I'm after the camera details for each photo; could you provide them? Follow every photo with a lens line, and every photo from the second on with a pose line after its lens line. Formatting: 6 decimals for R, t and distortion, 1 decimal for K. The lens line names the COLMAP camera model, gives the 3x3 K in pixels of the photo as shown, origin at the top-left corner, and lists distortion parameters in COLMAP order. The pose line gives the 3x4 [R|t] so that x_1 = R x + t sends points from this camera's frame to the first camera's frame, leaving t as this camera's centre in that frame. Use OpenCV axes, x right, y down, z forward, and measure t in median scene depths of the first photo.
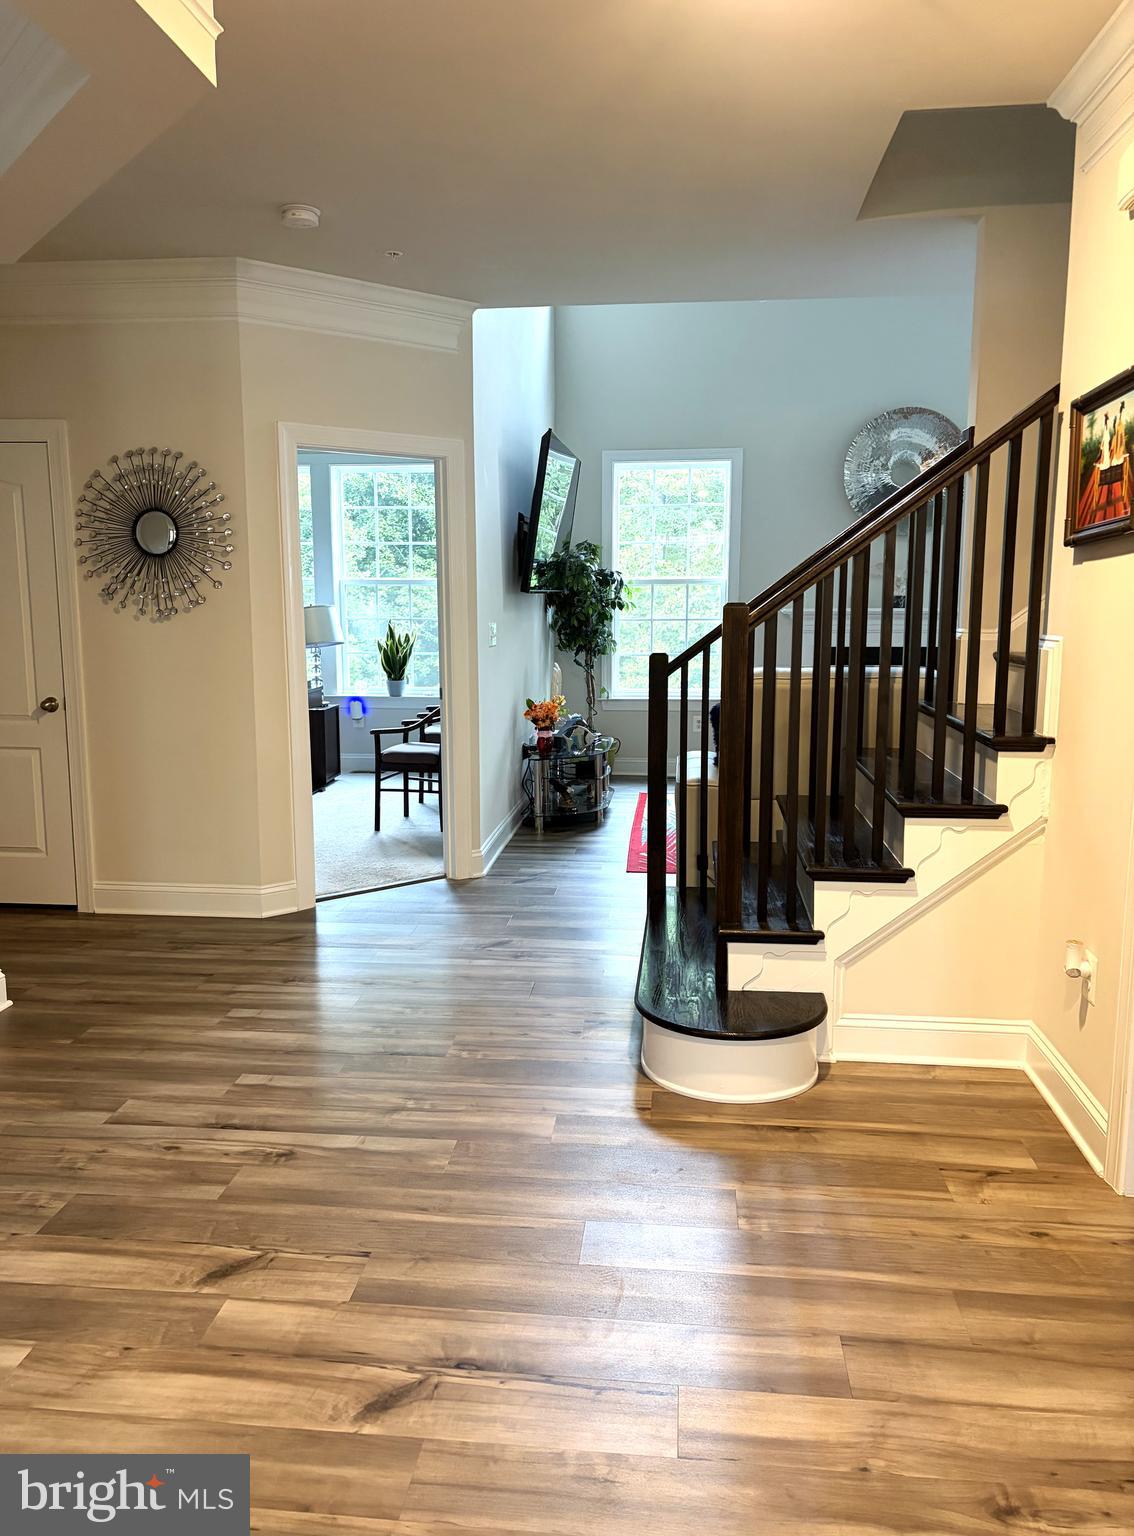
lens RADIAL K [[1188.5, 0, 567.0], [0, 1188.5, 768.0], [0, 0, 1]] dist [-0.001001, -0.000198]
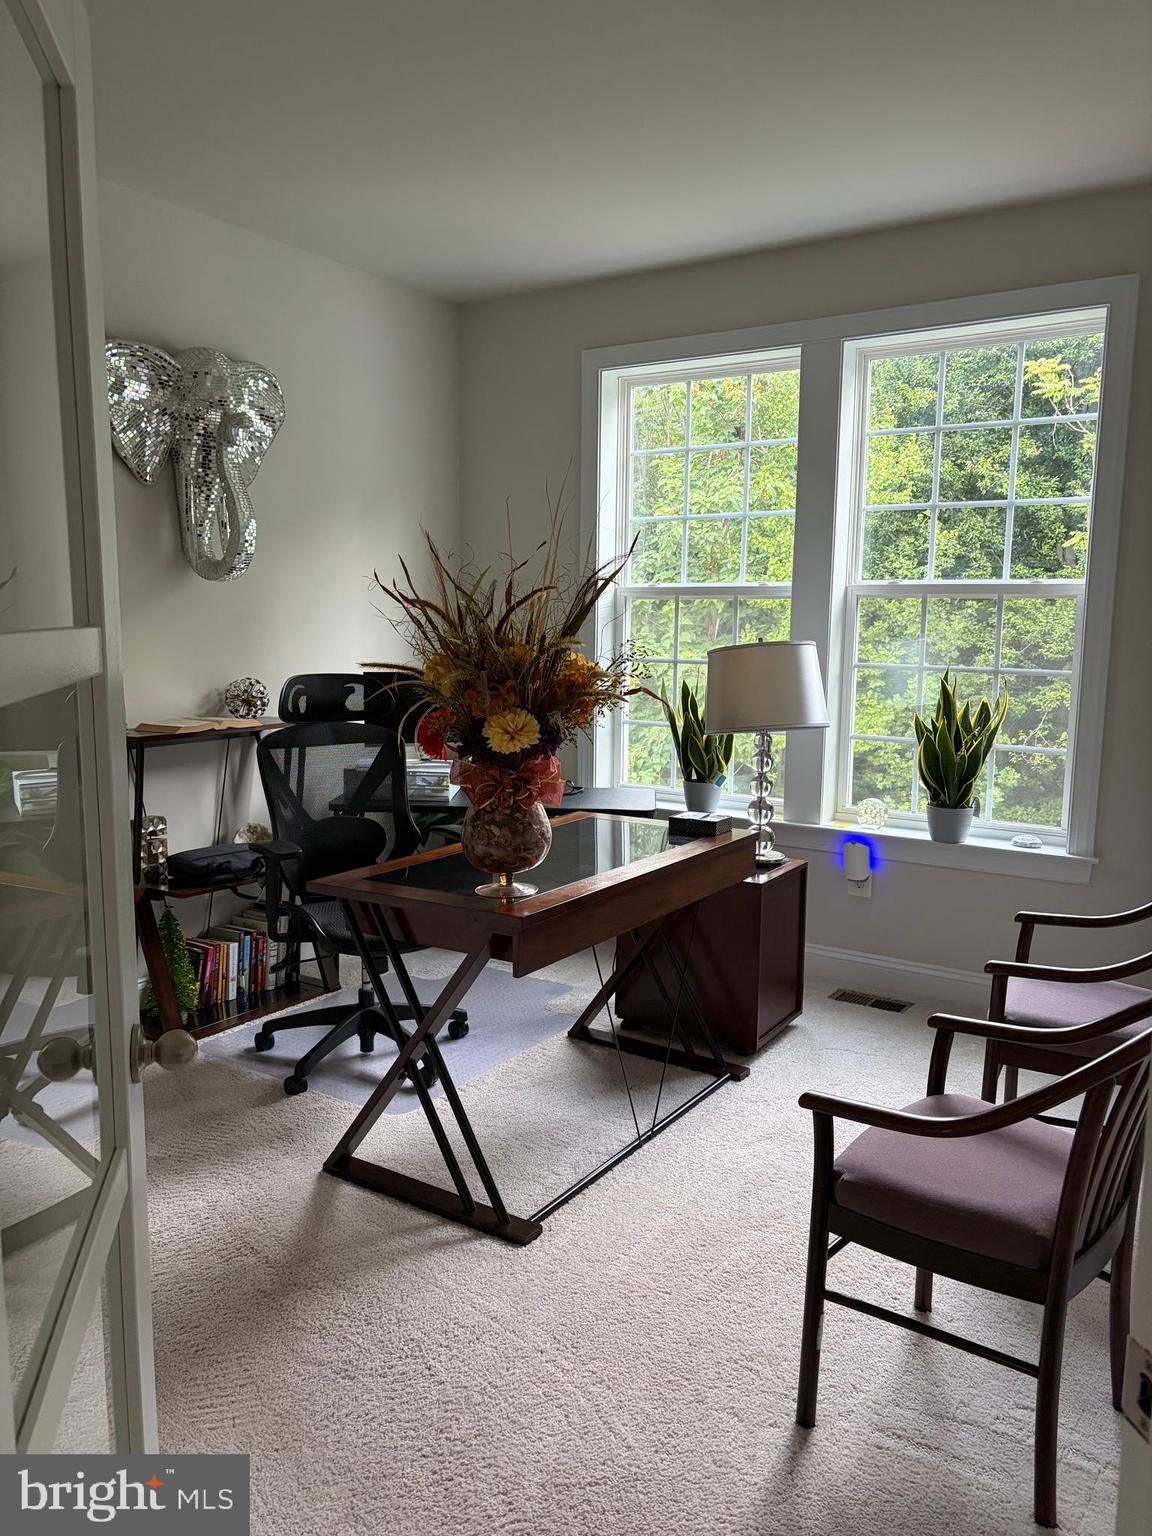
lens RADIAL K [[1158.3, 0, 576.0], [0, 1158.3, 768.0], [0, 0, 1]] dist [0.007211, 0.005084]
pose [[0.884784, 0.074339, -0.460035, -0.098805], [-0.078836, 0.996843, 0.009458, -0.117047], [0.459285, 0.027900, 0.887851, 0.786362]]
